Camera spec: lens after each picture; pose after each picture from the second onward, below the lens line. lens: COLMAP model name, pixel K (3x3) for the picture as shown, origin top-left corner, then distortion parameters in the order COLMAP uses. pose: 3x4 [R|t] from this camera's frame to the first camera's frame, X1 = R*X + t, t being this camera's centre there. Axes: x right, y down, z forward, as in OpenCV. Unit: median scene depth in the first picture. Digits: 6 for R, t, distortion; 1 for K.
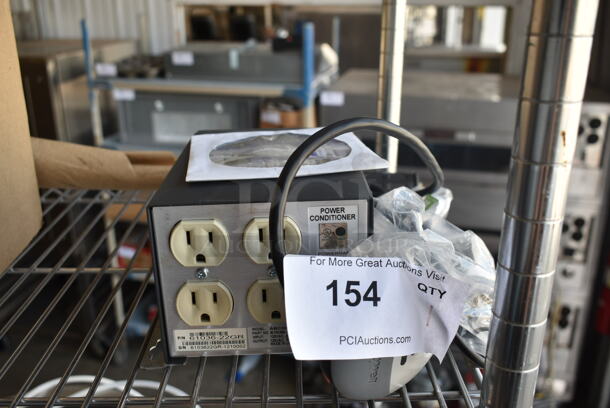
lens RADIAL K [[601.1, 0, 301.3], [0, 601.1, 208.2], [0, 0, 1]] dist [-0.032703, 0.000000]
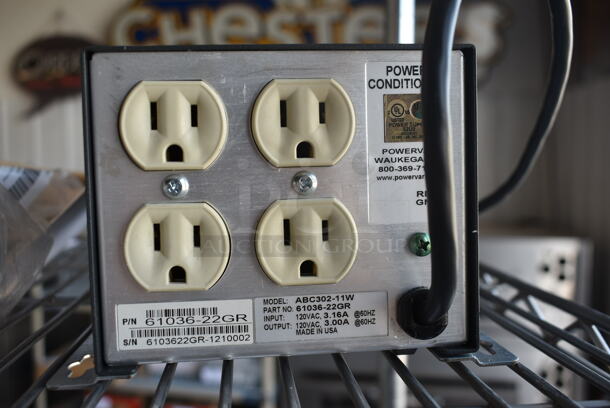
lens RADIAL K [[601.1, 0, 305.0], [0, 601.1, 206.9], [0, 0, 1]] dist [-0.032703, 0.000000]
pose [[0.996407, -0.003246, 0.084636, -0.091551], [0.027033, 0.959189, -0.281472, 0.278548], [-0.080268, 0.282749, 0.955830, 0.460321]]
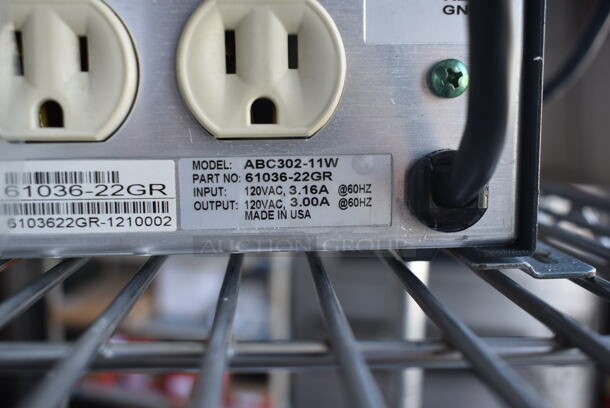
lens RADIAL K [[601.1, 0, 306.5], [0, 601.1, 202.6], [0, 0, 1]] dist [-0.032703, 0.000000]
pose [[0.998471, 0.011731, 0.054025, -0.035758], [-0.000663, 0.979699, -0.200472, 0.296671], [-0.055280, 0.200130, 0.978209, 0.679239]]
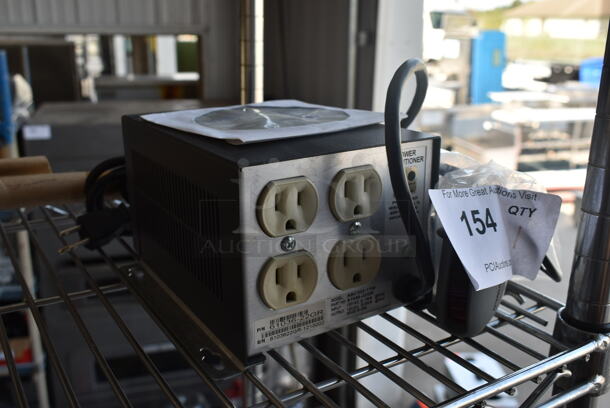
lens RADIAL K [[601.1, 0, 303.7], [0, 601.1, 197.7], [0, 0, 1]] dist [-0.032703, 0.000000]
pose [[0.857013, -0.125702, 0.499728, -0.555146], [0.162323, 0.986273, -0.030289, 0.072214], [-0.489061, 0.107075, 0.865652, 0.234168]]
